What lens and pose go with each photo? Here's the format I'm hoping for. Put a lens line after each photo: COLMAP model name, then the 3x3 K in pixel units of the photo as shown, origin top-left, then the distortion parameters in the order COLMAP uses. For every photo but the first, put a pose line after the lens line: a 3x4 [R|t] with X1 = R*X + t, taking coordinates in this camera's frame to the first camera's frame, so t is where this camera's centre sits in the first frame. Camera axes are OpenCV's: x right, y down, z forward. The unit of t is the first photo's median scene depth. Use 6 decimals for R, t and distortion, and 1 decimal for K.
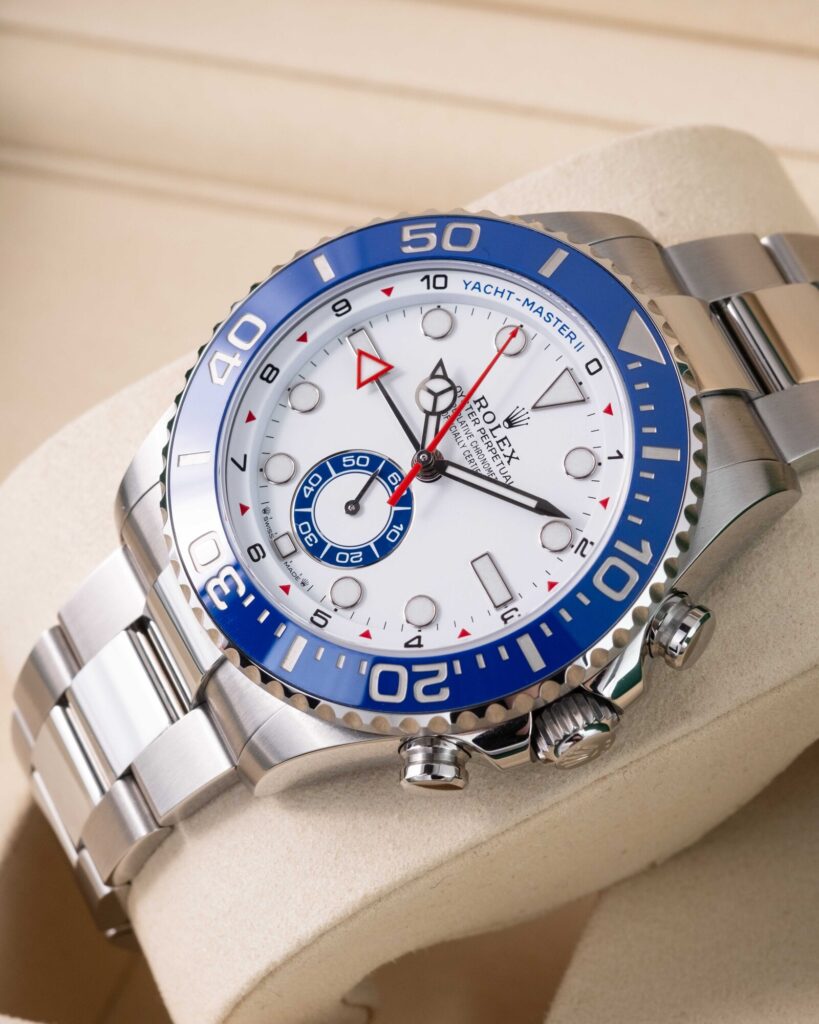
lens RADIAL K [[4822.9, 0, 409.5], [0, 4822.9, 512.0], [0, 0, 1]] dist [0.776194, -5.705746]
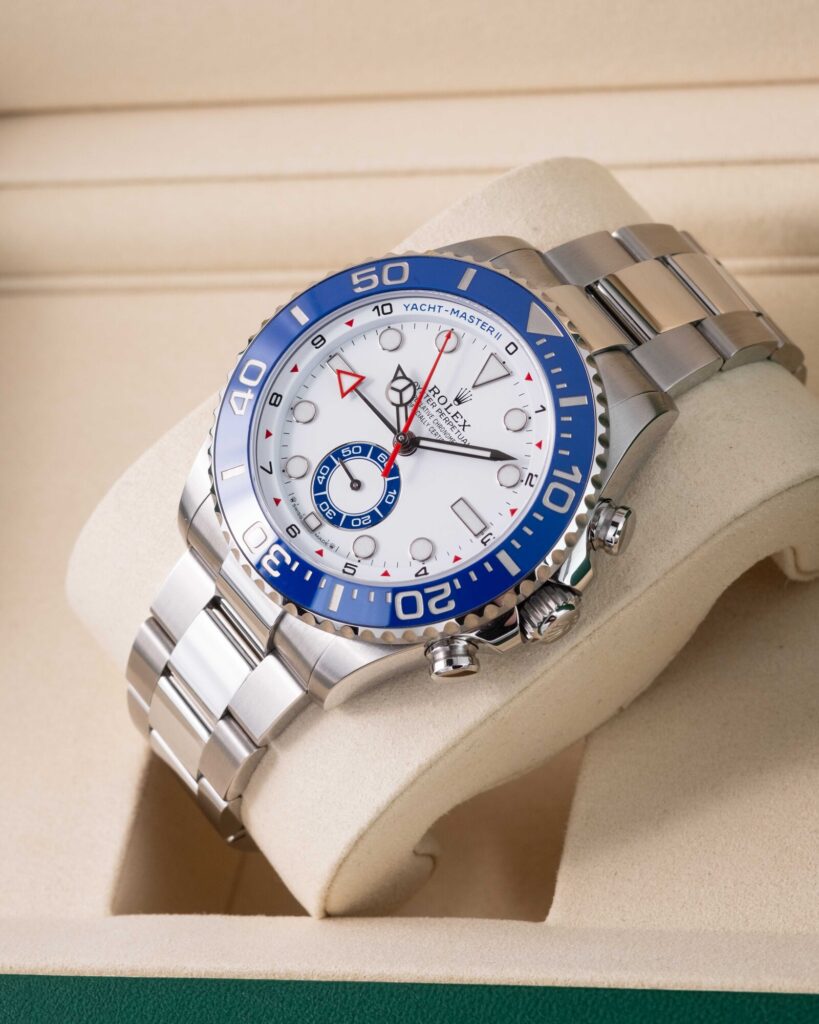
lens RADIAL K [[4822.9, 0, 409.5], [0, 4822.9, 512.0], [0, 0, 1]] dist [0.776194, -5.705746]
pose [[0.980968, -0.191063, 0.034596, -0.045080], [0.191485, 0.981451, -0.009298, 0.021821], [-0.032177, 0.015746, 0.999358, -0.347527]]
